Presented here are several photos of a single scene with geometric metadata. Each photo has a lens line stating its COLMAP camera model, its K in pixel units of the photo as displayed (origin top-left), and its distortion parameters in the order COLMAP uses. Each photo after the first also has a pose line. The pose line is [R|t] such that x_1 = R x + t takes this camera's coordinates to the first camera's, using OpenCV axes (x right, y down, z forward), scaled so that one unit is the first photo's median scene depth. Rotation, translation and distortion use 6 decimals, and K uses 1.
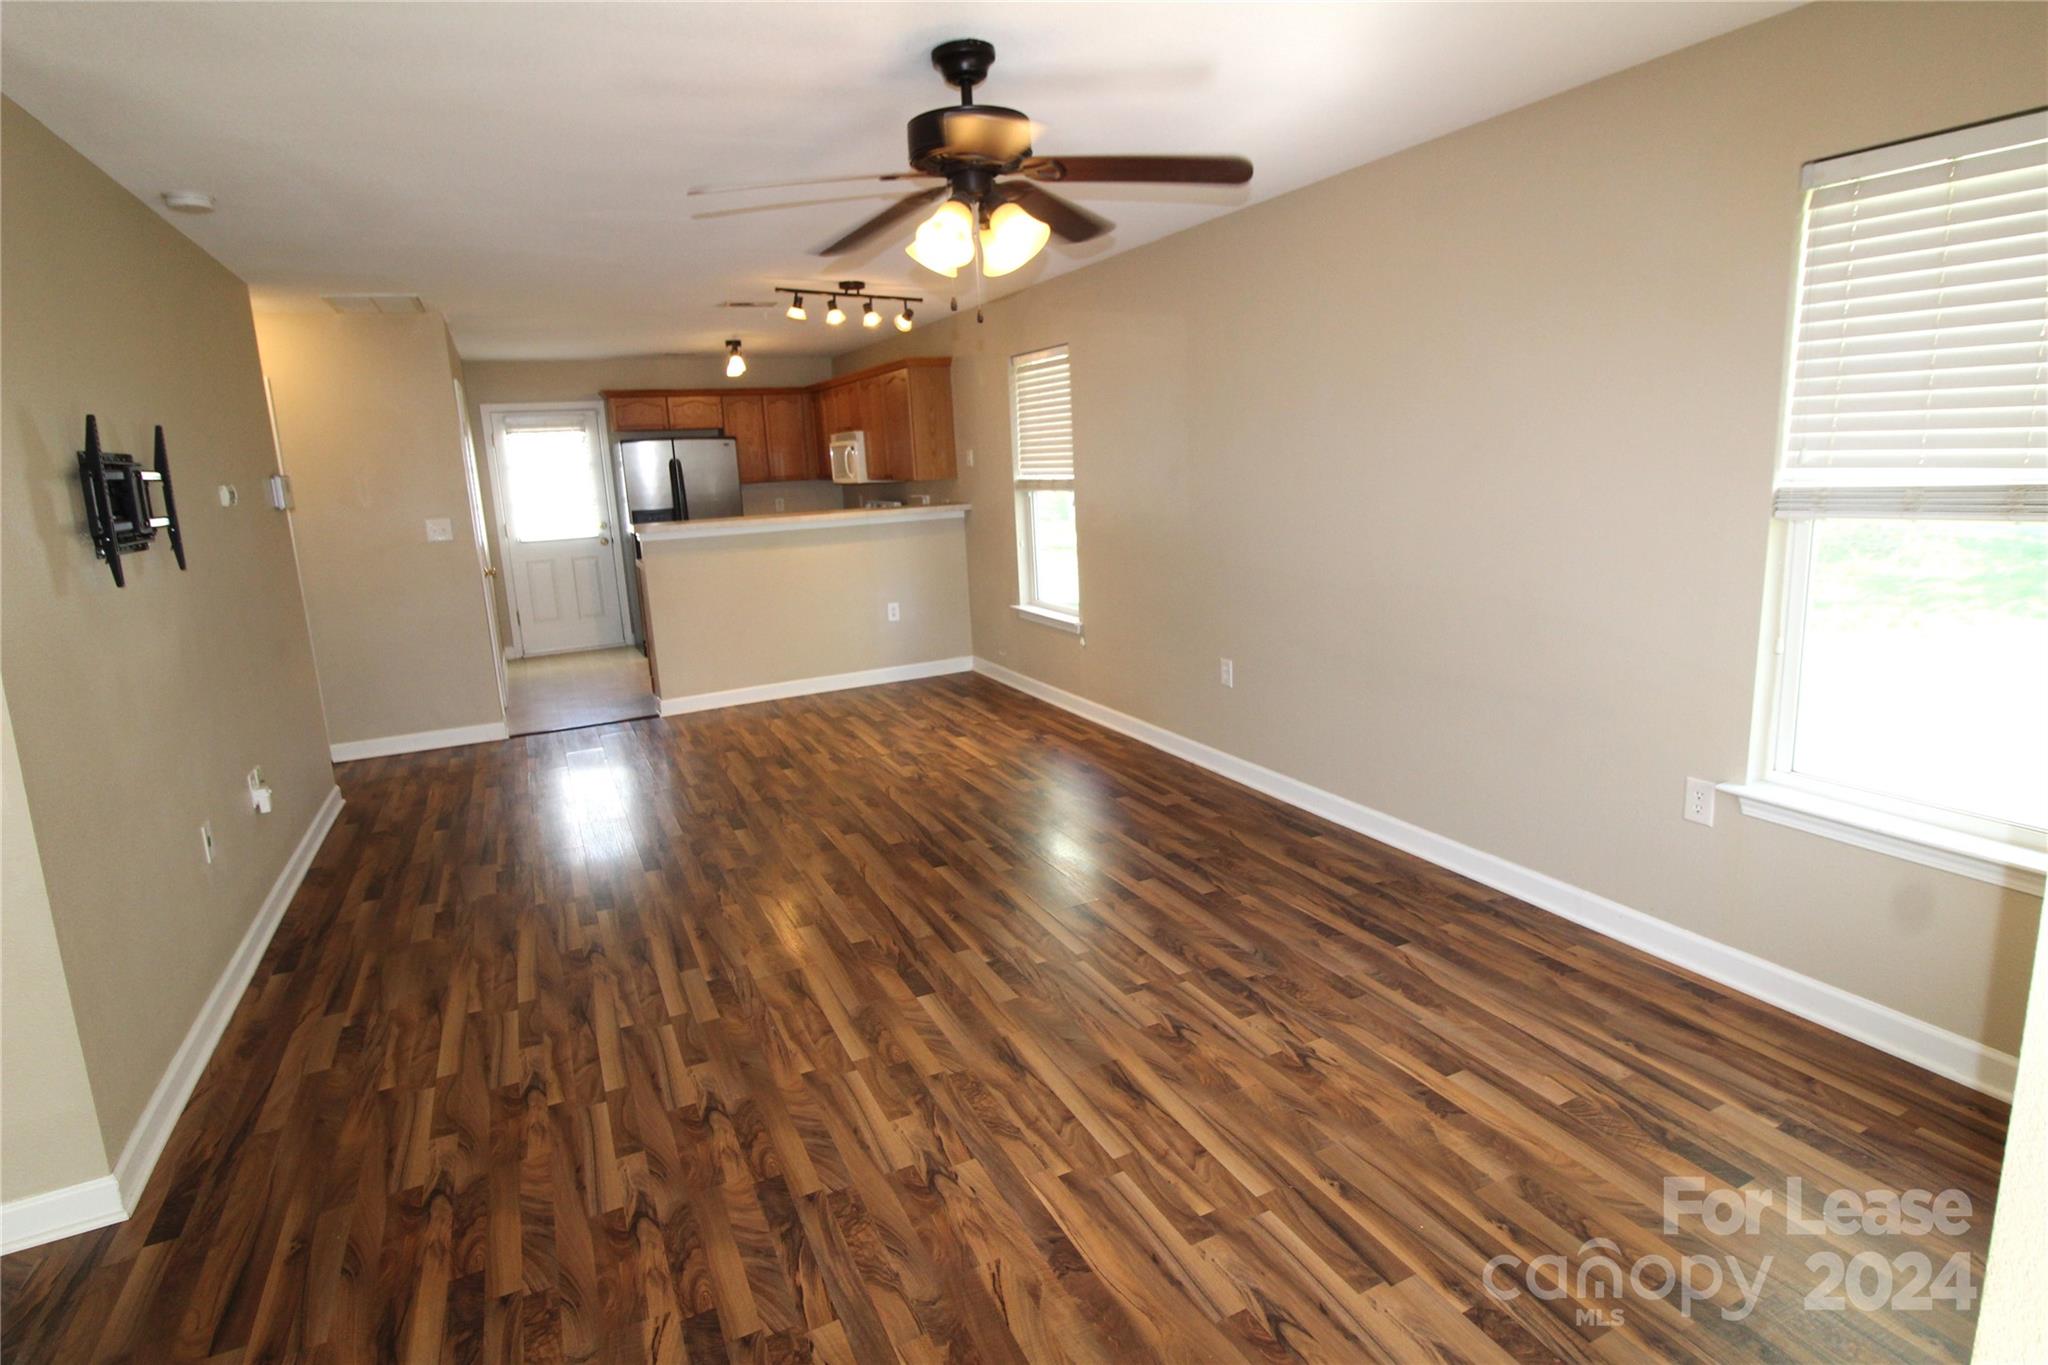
lens RADIAL K [[988.4, 0, 1024.0], [0, 988.4, 682.5], [0, 0, 1]] dist [0.001039, -0.000480]
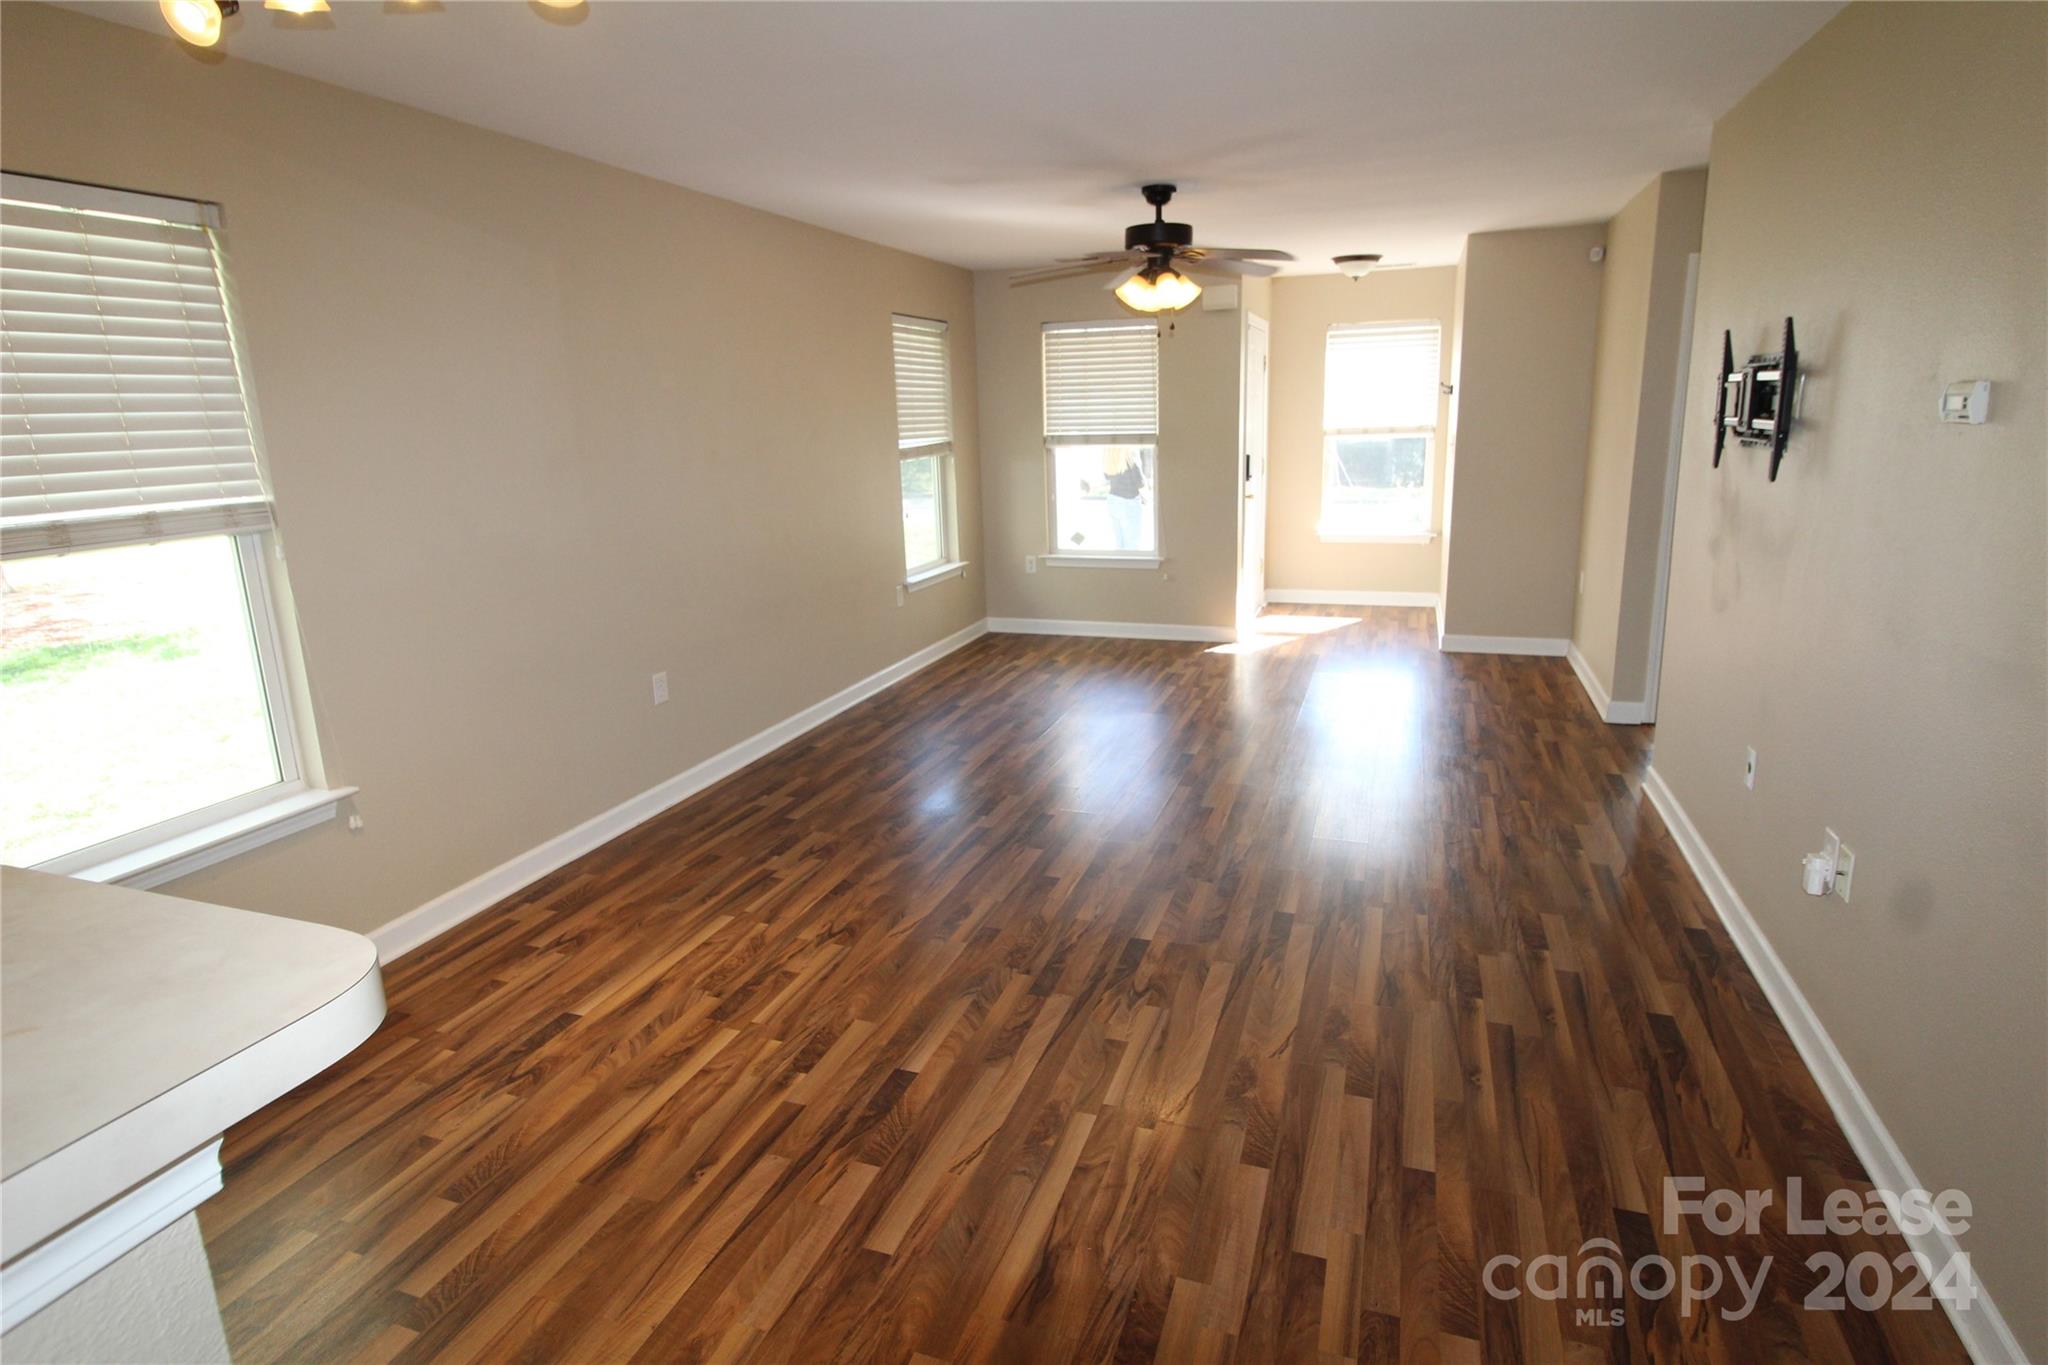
lens RADIAL K [[1113.2, 0, 1024.0], [0, 1113.2, 682.5], [0, 0, 1]] dist [-0.002469, -0.000127]
pose [[-0.696400, -0.103481, 0.710154, -0.760765], [0.222639, 0.909574, 0.350867, -0.304548], [-0.682245, 0.402452, -0.610388, 1.453824]]
